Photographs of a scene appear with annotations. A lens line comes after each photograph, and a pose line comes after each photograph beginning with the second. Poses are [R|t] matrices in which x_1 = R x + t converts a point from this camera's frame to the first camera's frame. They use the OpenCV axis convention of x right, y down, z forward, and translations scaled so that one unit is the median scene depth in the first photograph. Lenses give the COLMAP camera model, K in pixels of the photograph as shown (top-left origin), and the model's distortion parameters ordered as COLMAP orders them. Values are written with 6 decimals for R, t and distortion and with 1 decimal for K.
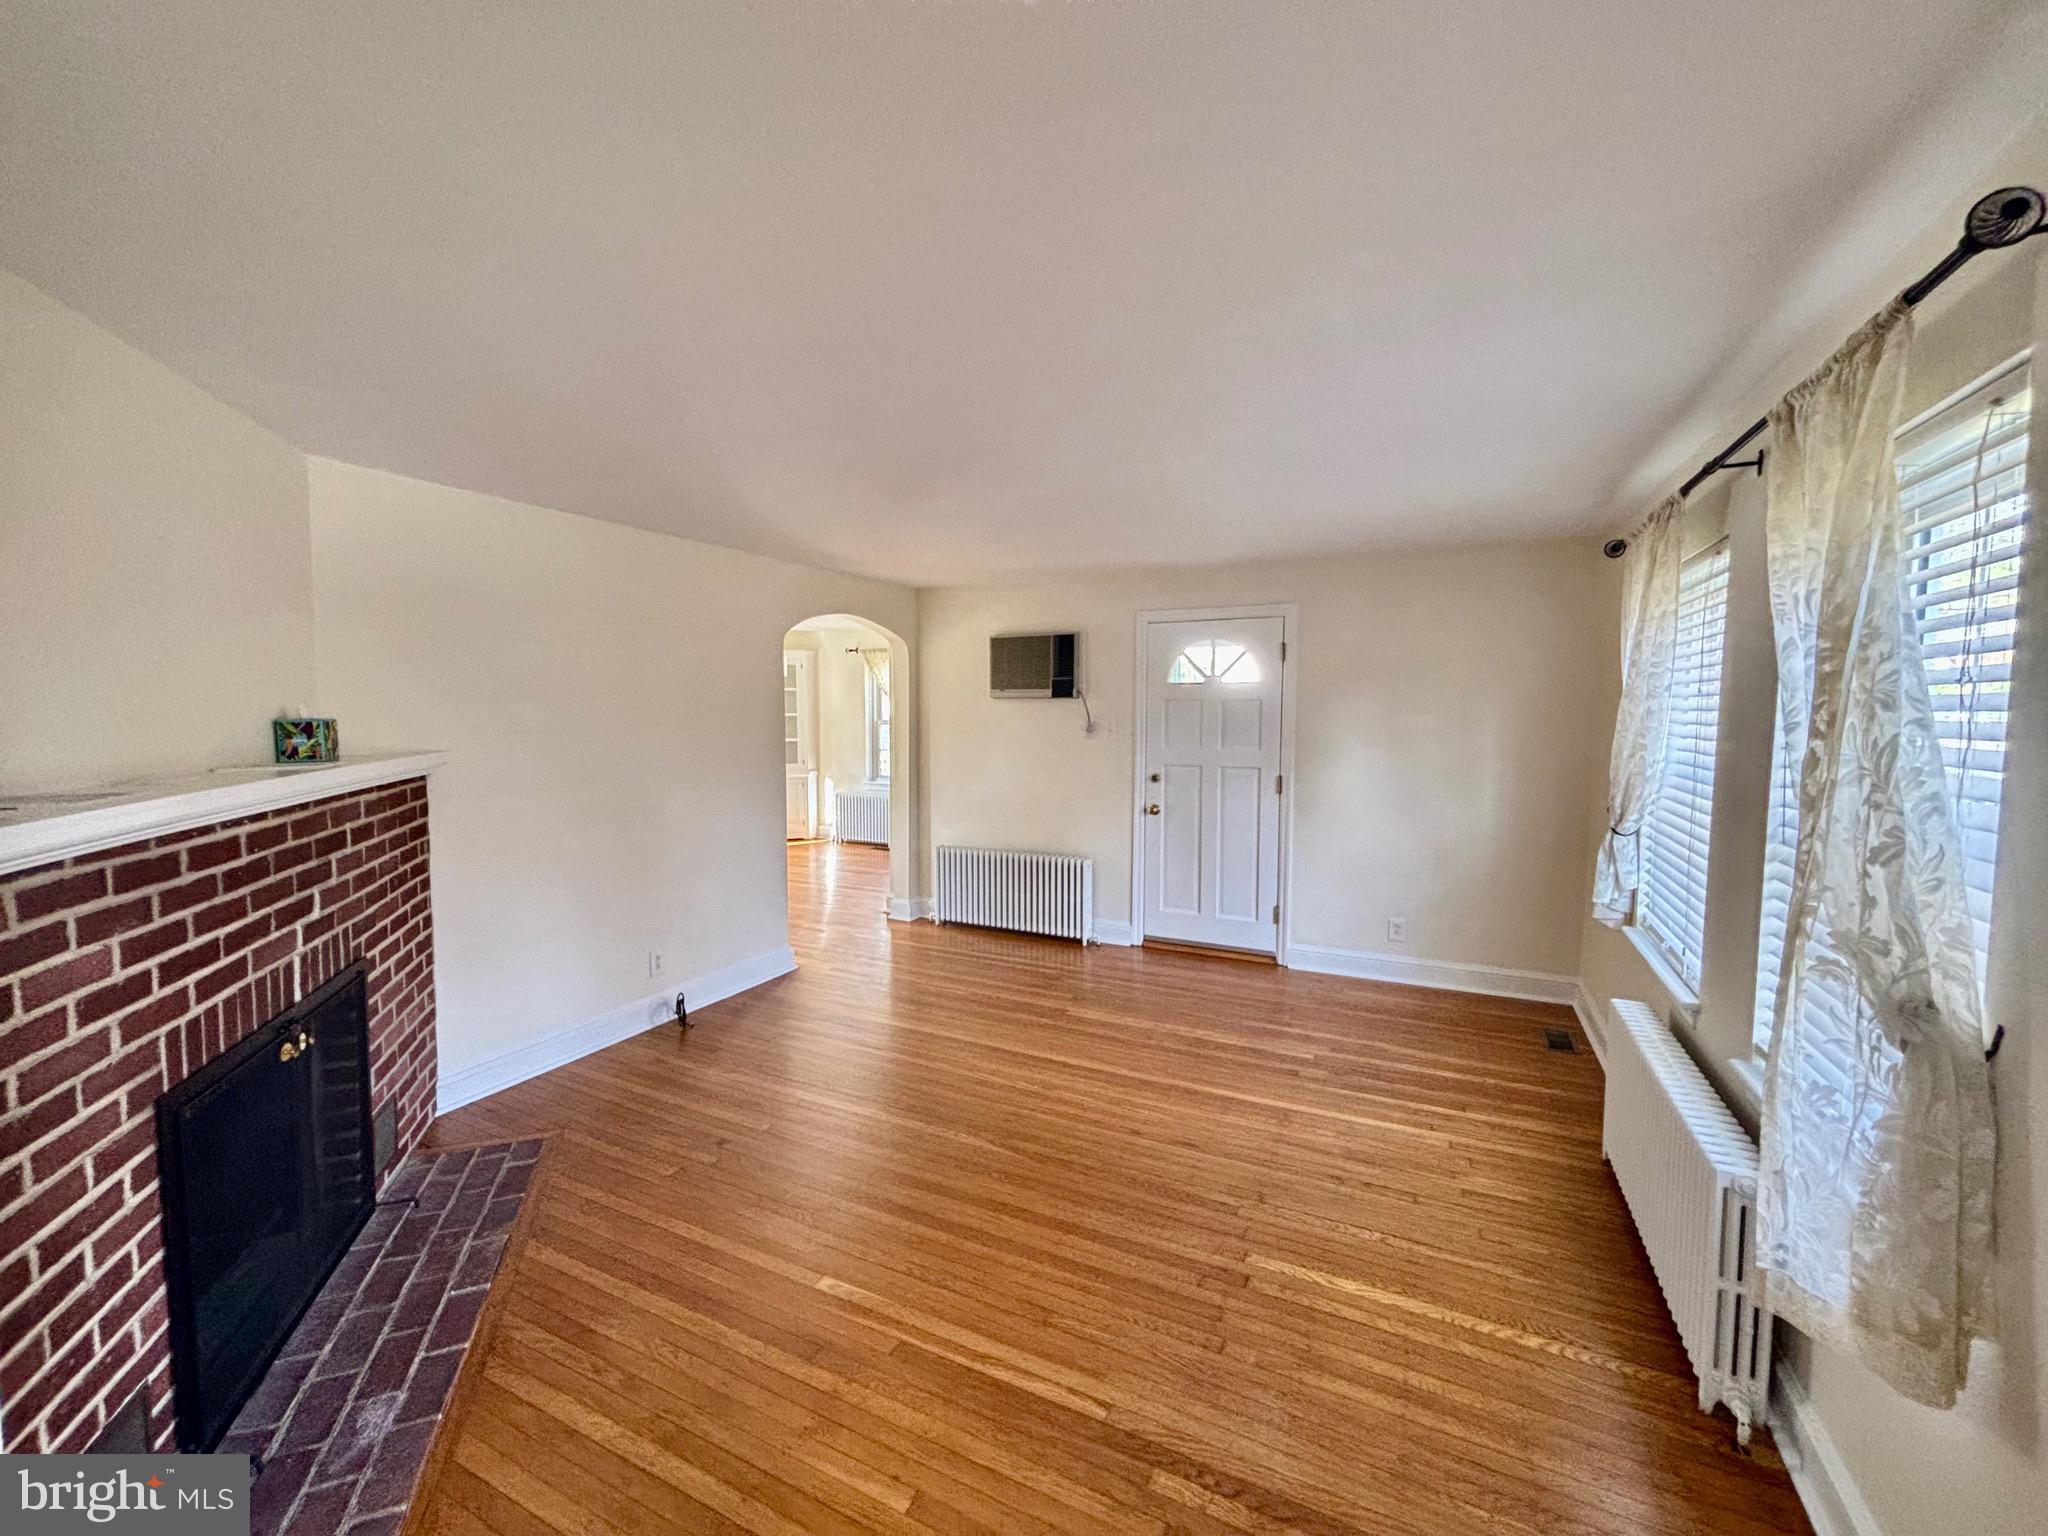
lens RADIAL K [[837.8, 0, 1024.0], [0, 837.8, 768.0], [0, 0, 1]] dist [0.012125, 0.000246]
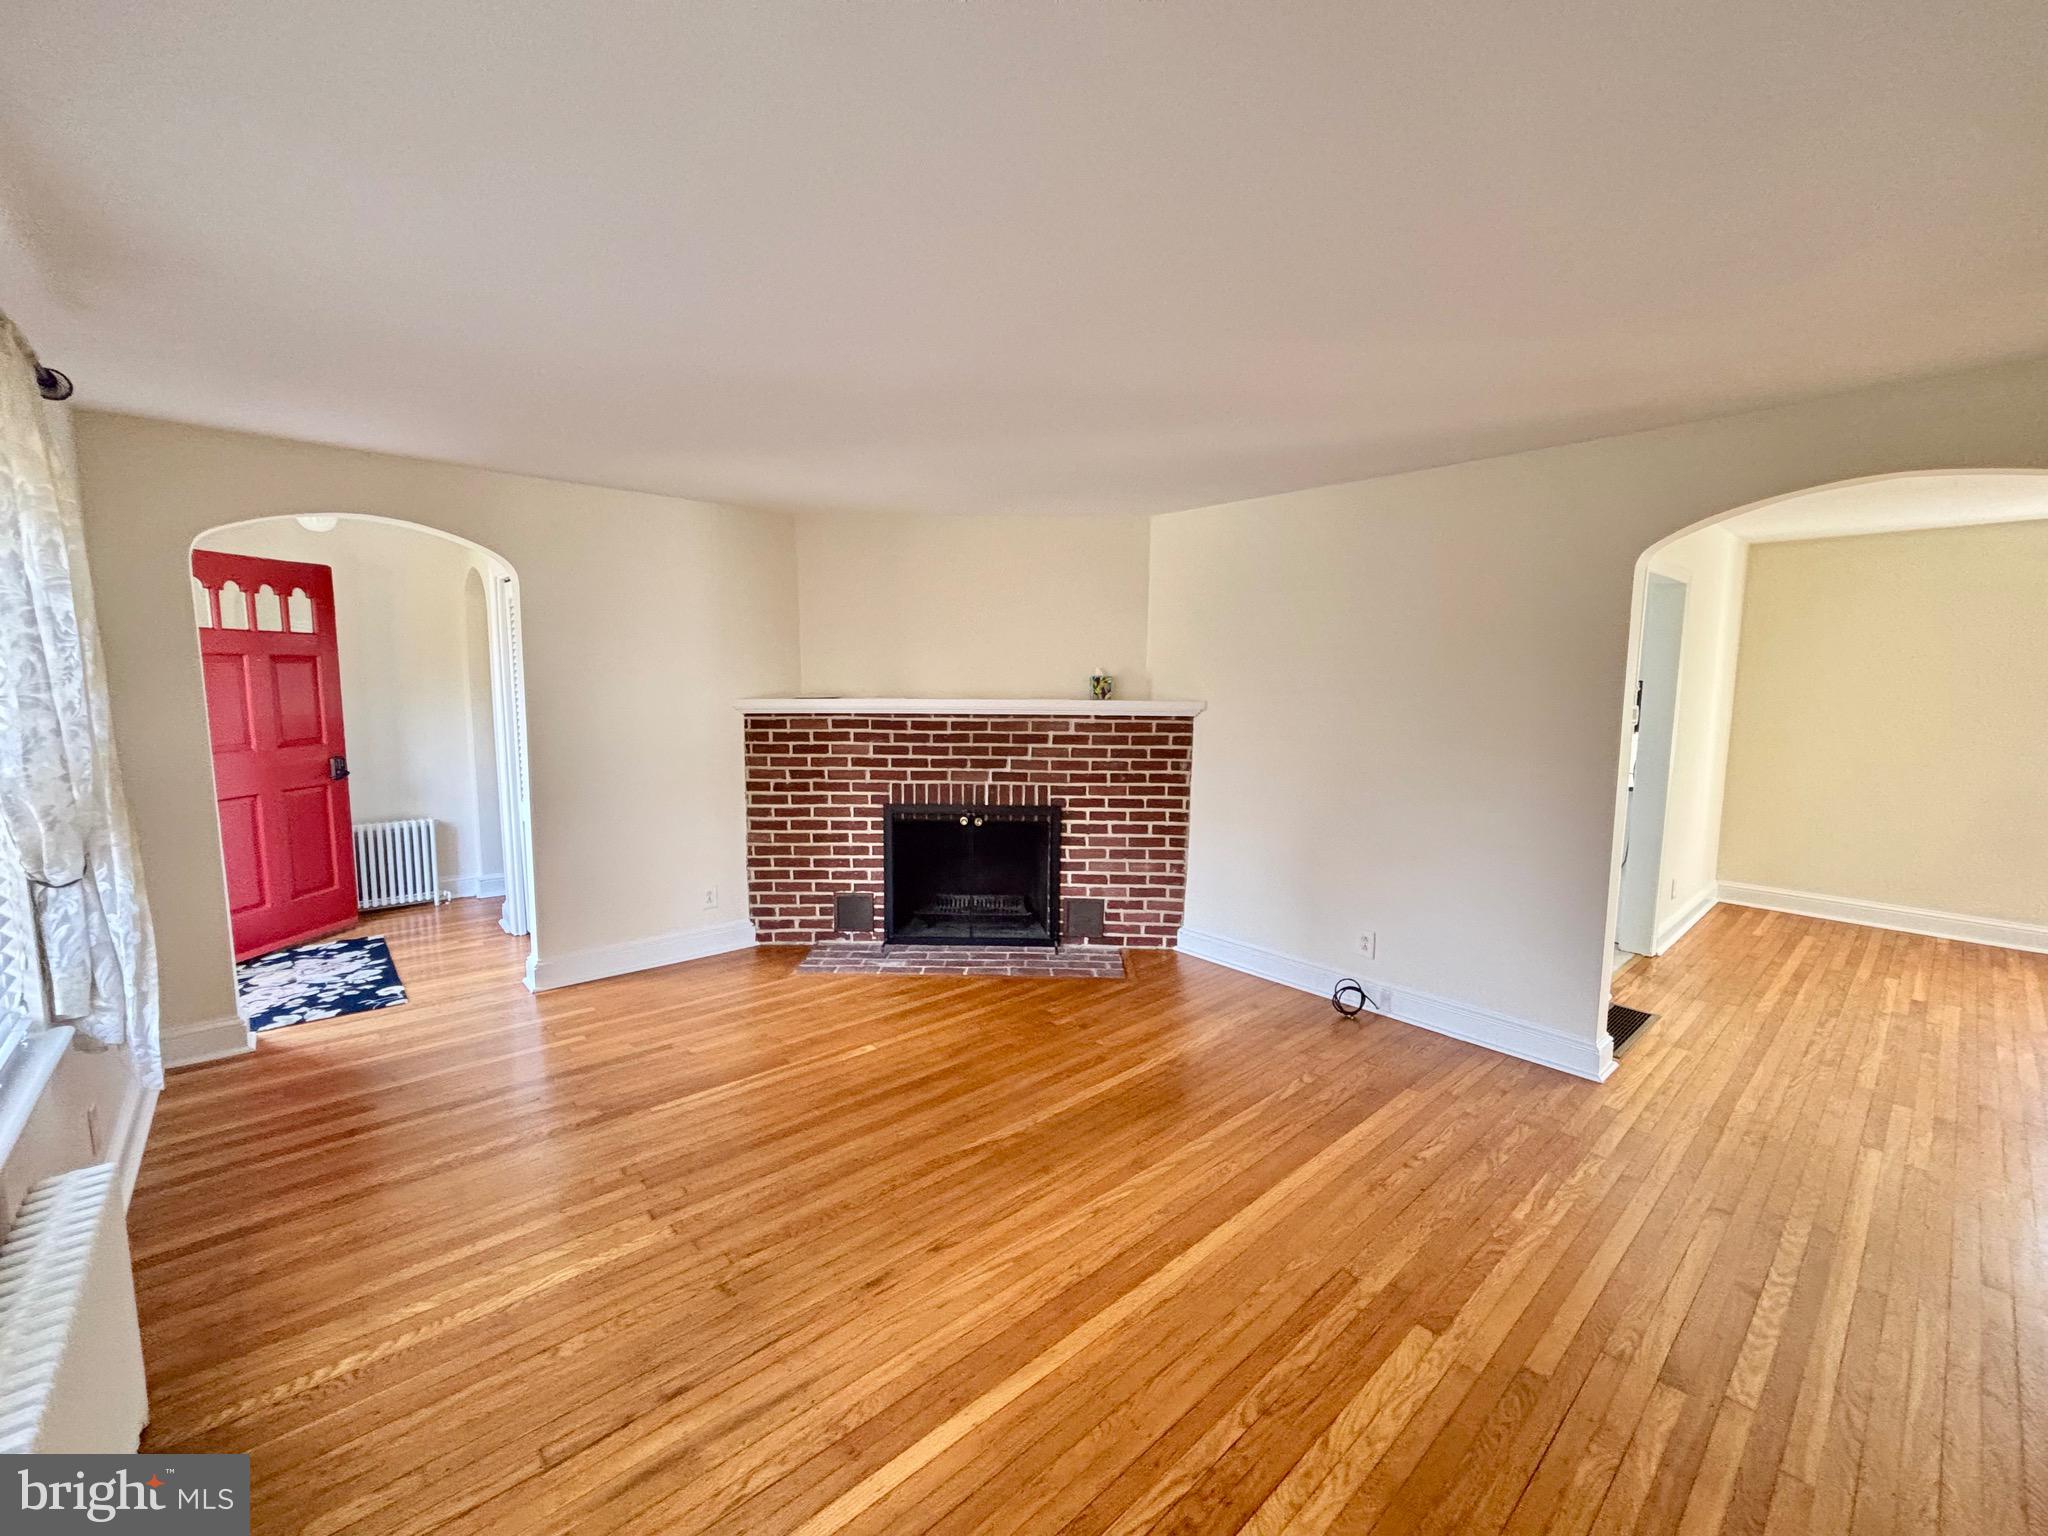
lens RADIAL K [[837.8, 0, 1024.0], [0, 837.8, 768.0], [0, 0, 1]] dist [0.012125, 0.000246]
pose [[-0.376508, 0.104416, -0.920510, 0.953106], [-0.074992, 0.986932, 0.142624, -0.115396], [0.923373, 0.122730, -0.363757, 1.667381]]
